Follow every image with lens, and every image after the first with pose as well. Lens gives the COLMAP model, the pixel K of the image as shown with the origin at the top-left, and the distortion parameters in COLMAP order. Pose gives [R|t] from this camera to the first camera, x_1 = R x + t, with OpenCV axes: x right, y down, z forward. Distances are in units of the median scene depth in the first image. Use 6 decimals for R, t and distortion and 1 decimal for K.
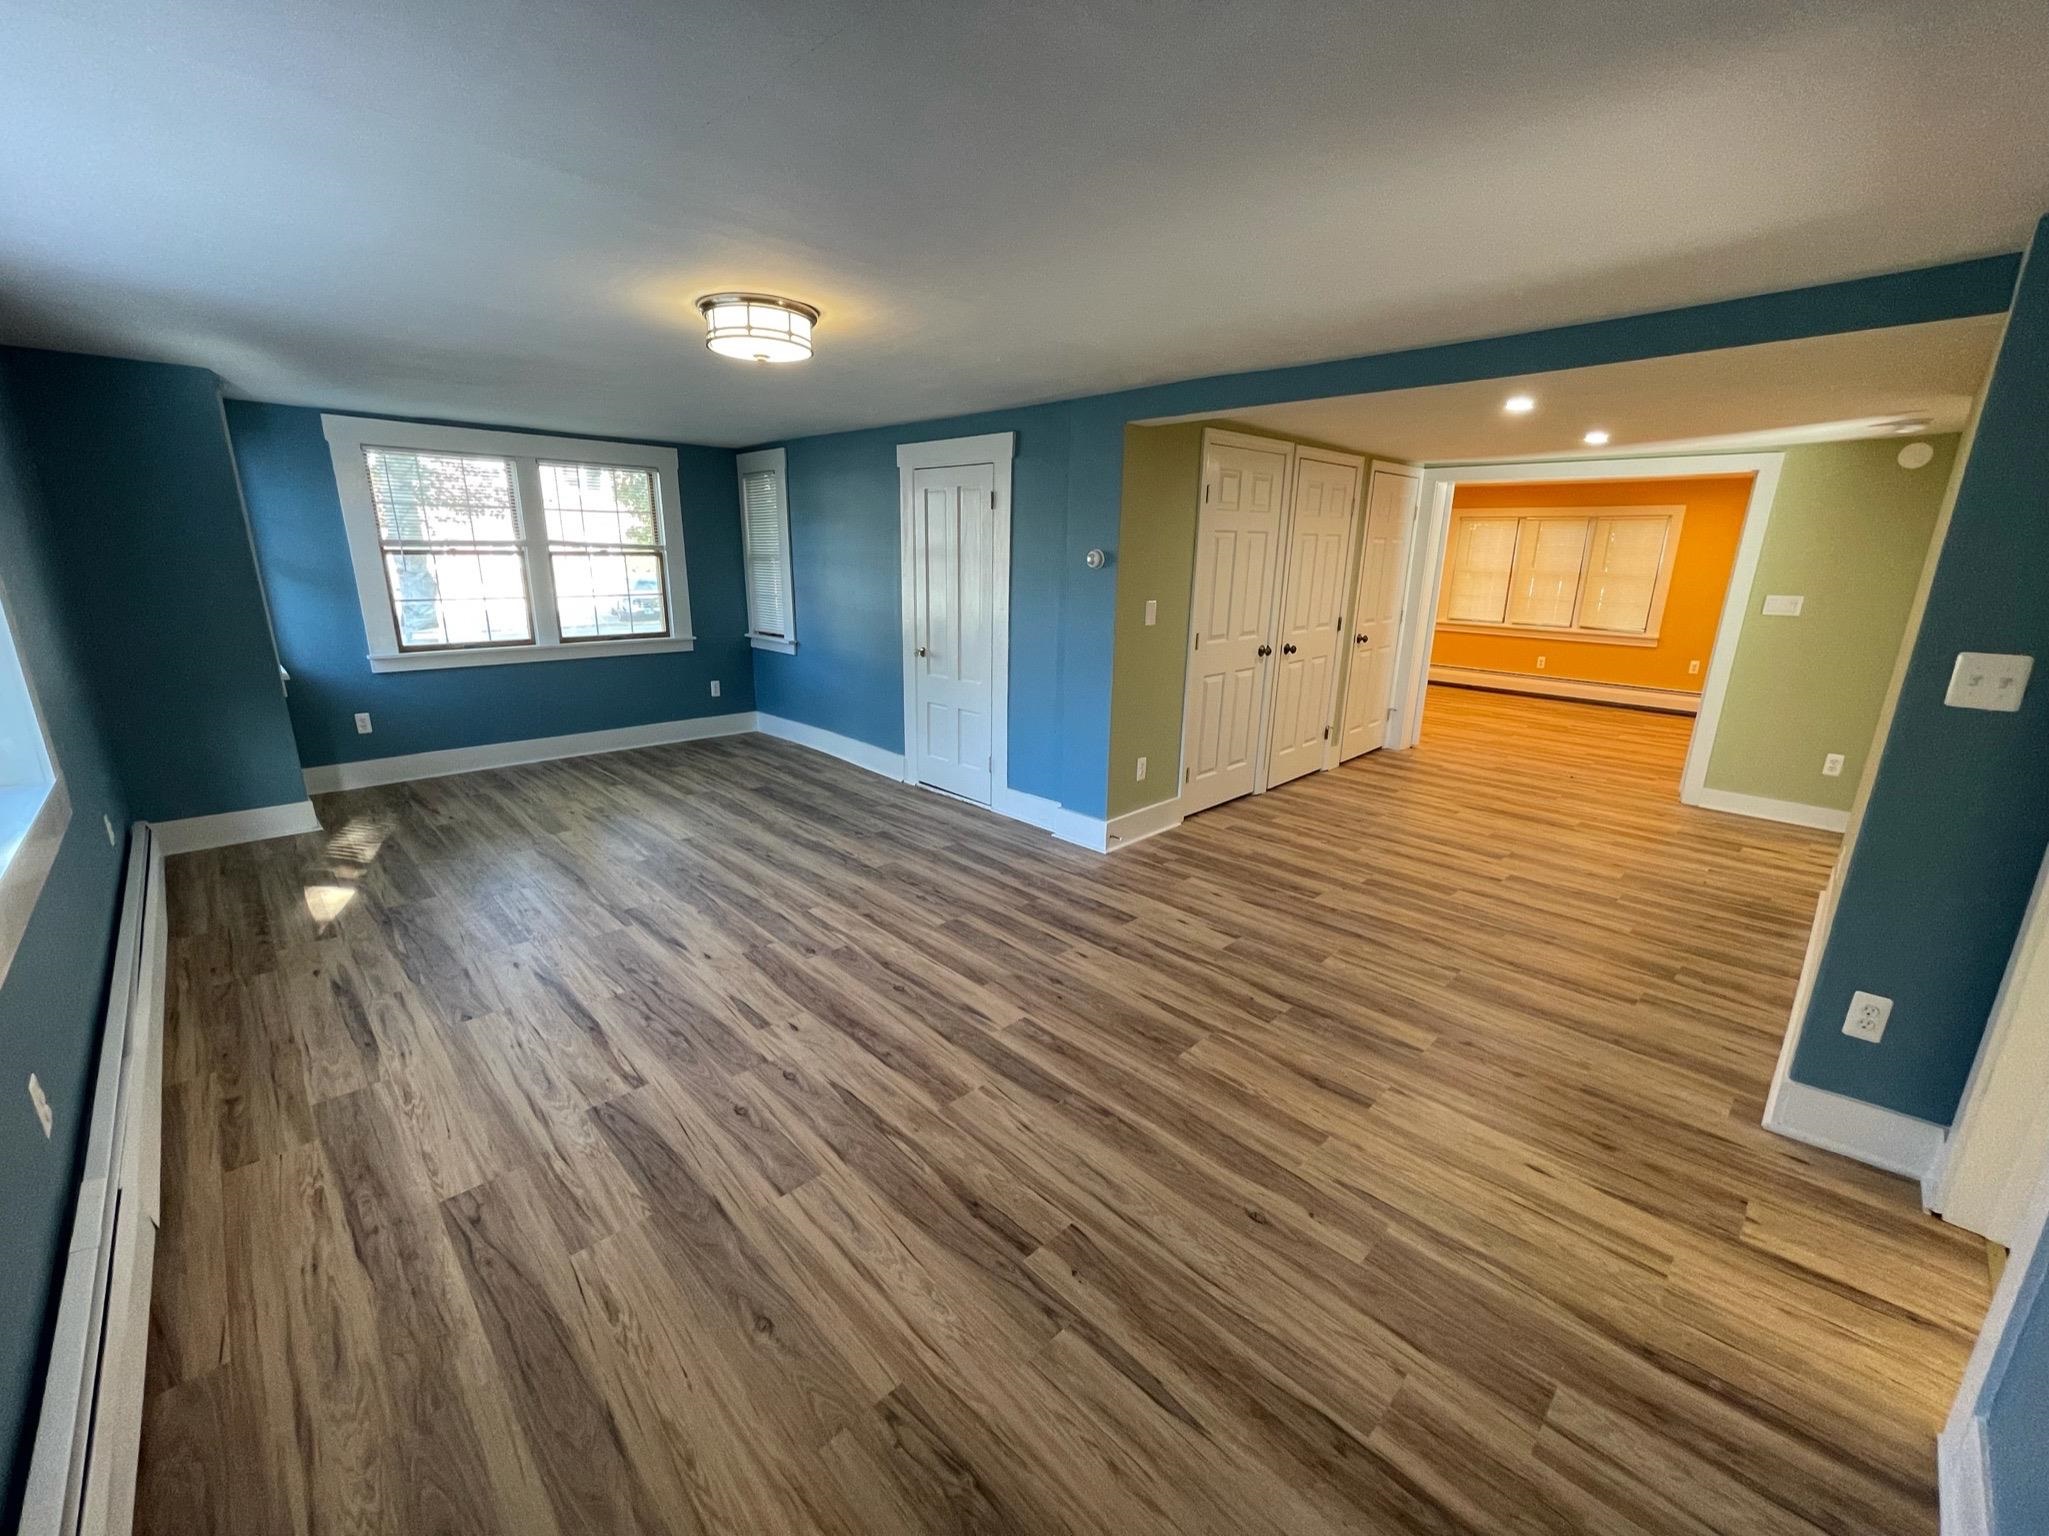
lens RADIAL K [[826.4, 0, 1024.5], [0, 826.4, 768.0], [0, 0, 1]] dist [0.000122, -0.000127]
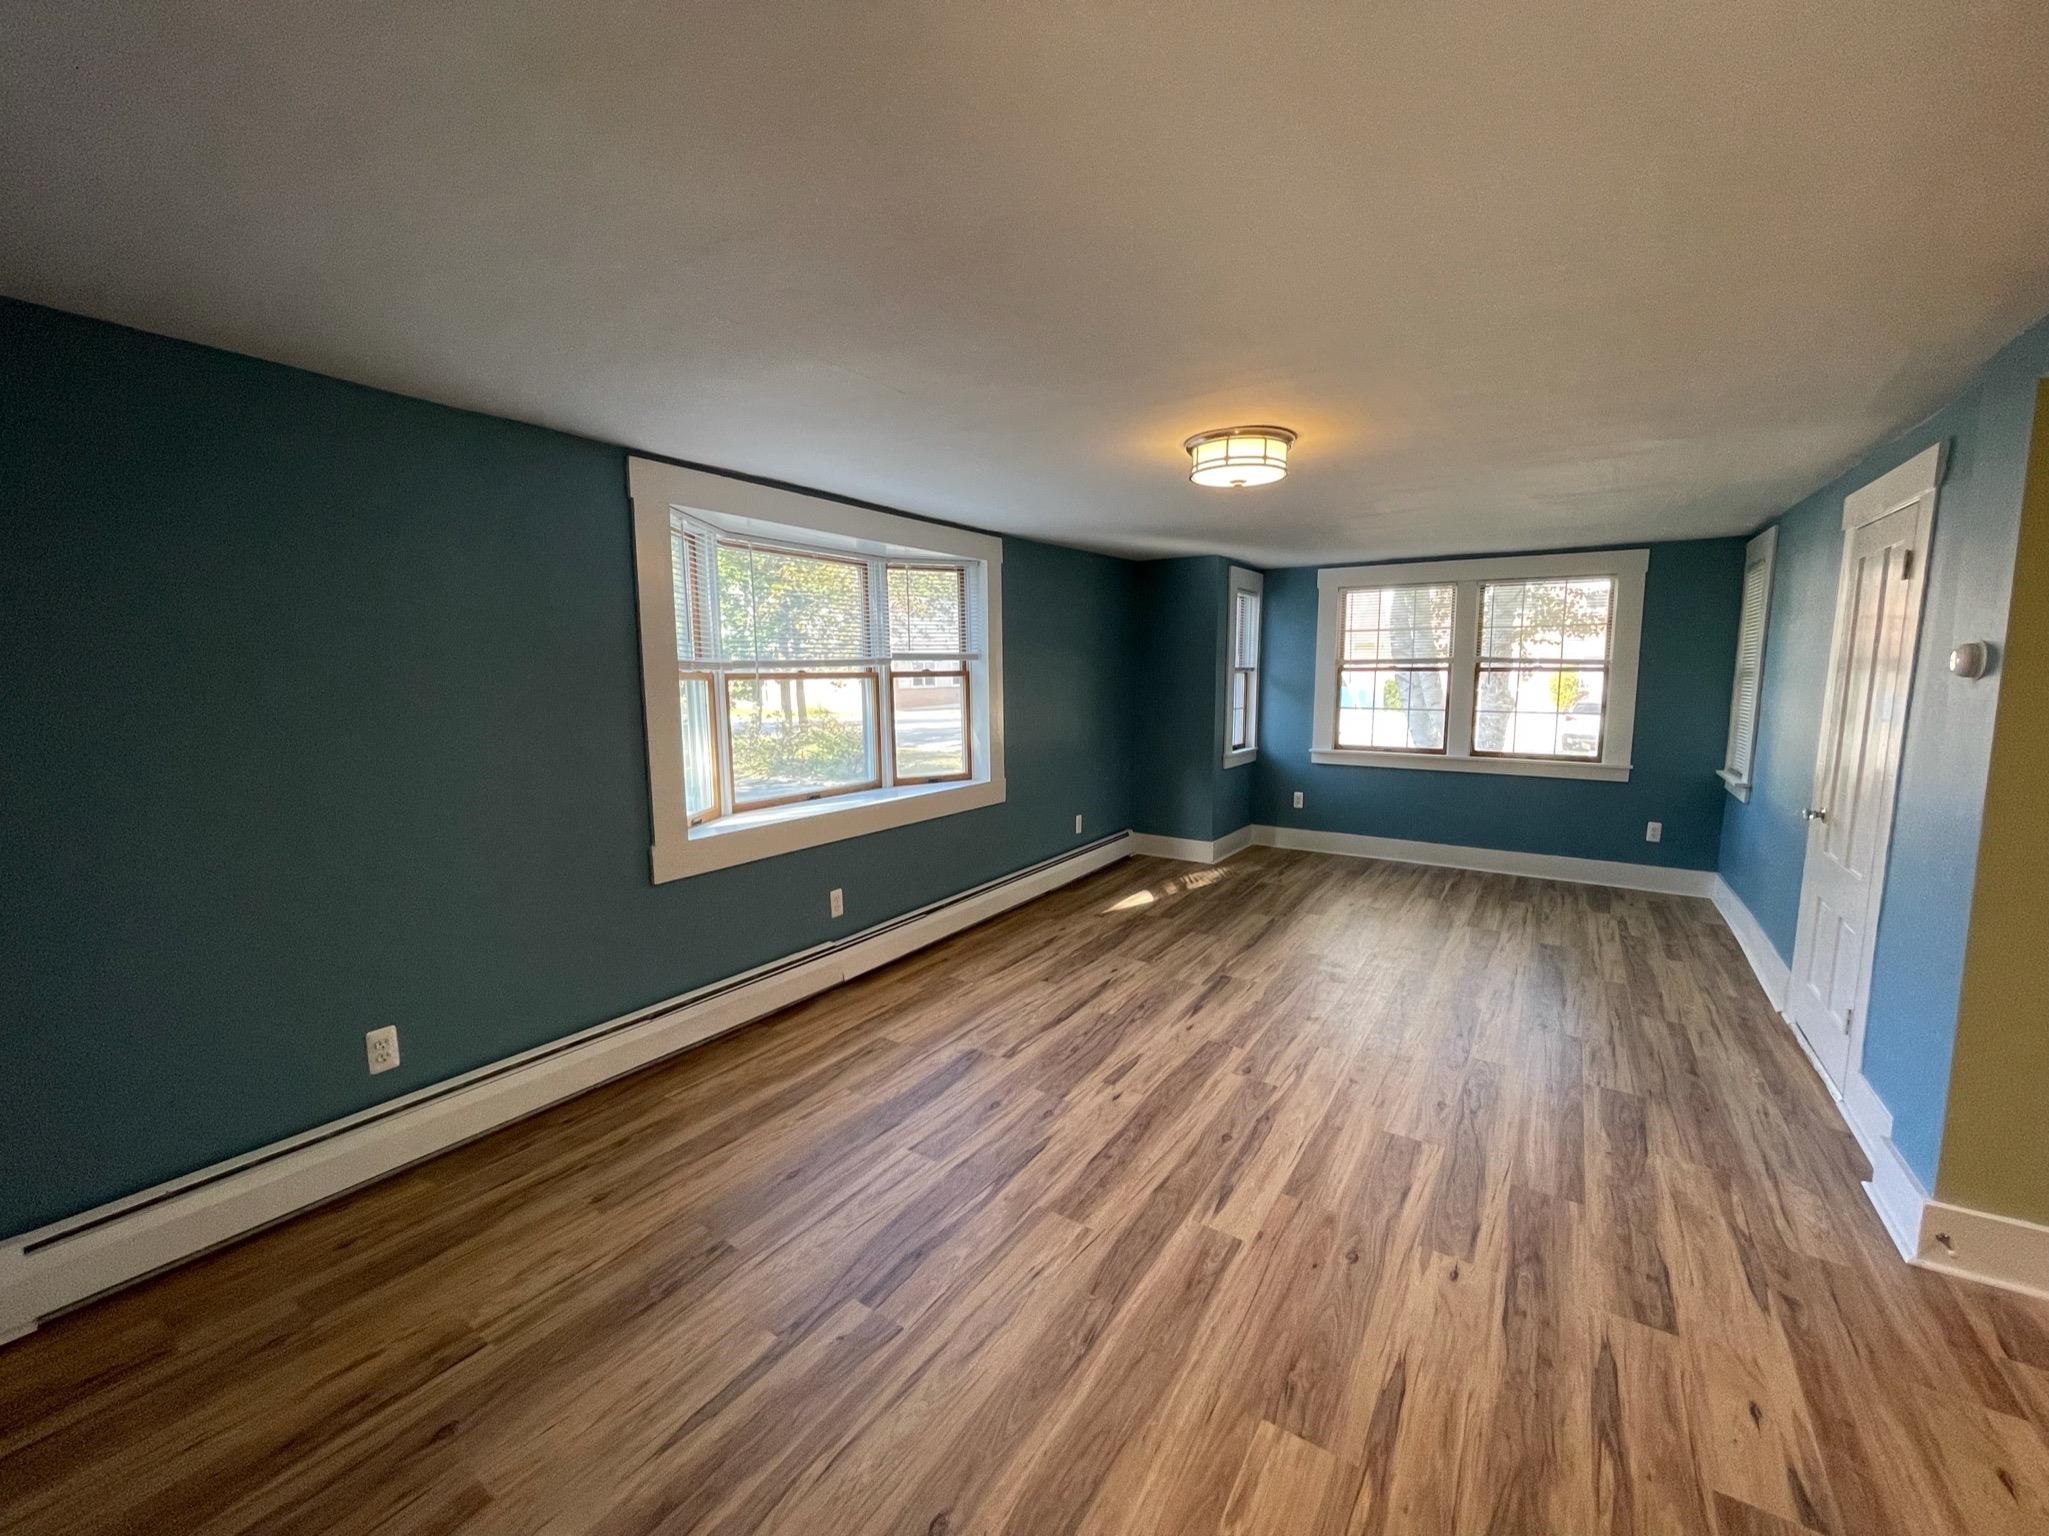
lens RADIAL K [[826.4, 0, 1024.5], [0, 826.4, 768.0], [0, 0, 1]] dist [0.000122, -0.000127]
pose [[0.214652, 0.104367, -0.971098, 0.545859], [-0.240334, 0.969347, 0.051055, -0.099303], [0.946660, 0.222428, 0.233155, 0.427866]]
